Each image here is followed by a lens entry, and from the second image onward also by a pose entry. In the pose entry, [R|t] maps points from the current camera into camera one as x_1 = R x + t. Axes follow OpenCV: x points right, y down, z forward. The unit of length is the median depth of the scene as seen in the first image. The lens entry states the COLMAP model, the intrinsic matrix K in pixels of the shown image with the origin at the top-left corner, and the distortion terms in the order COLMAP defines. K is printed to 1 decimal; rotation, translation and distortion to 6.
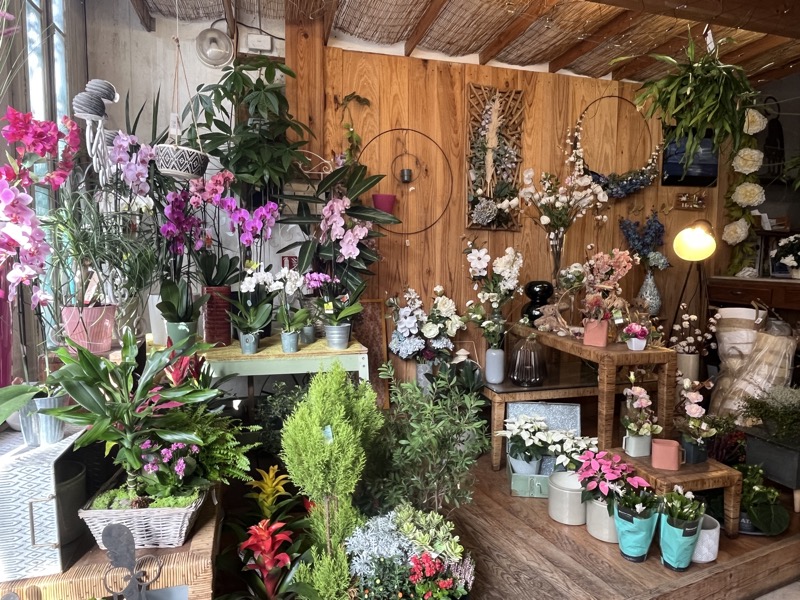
lens RADIAL K [[518.1, 0, 399.7], [0, 518.1, 299.0], [0, 0, 1]] dist [0.004861, 0.001384]
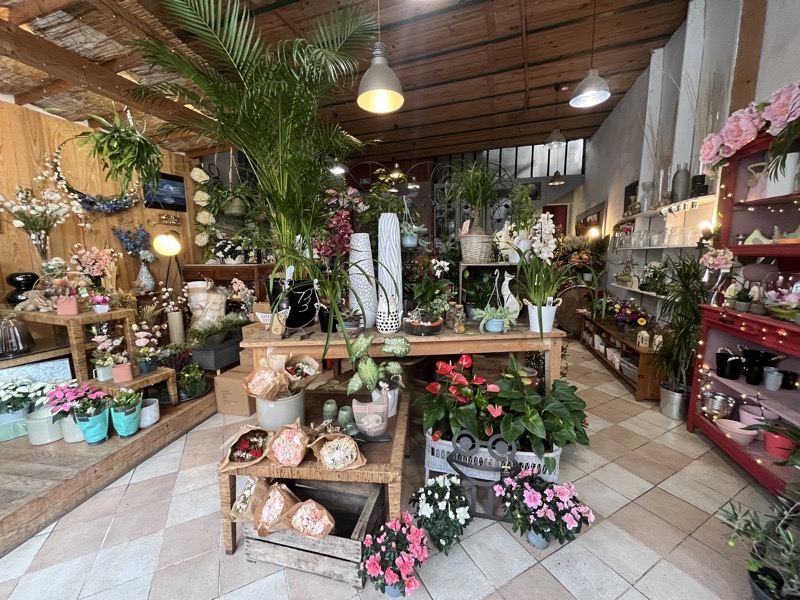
lens RADIAL K [[321.3, 0, 398.6], [0, 321.3, 300.1], [0, 0, 1]] dist [-0.000146, -0.000264]
pose [[0.577200, -0.124768, 0.807015, 0.159759], [0.086629, 0.992038, 0.091413, 0.040442], [-0.811995, 0.017147, 0.583413, -0.201717]]
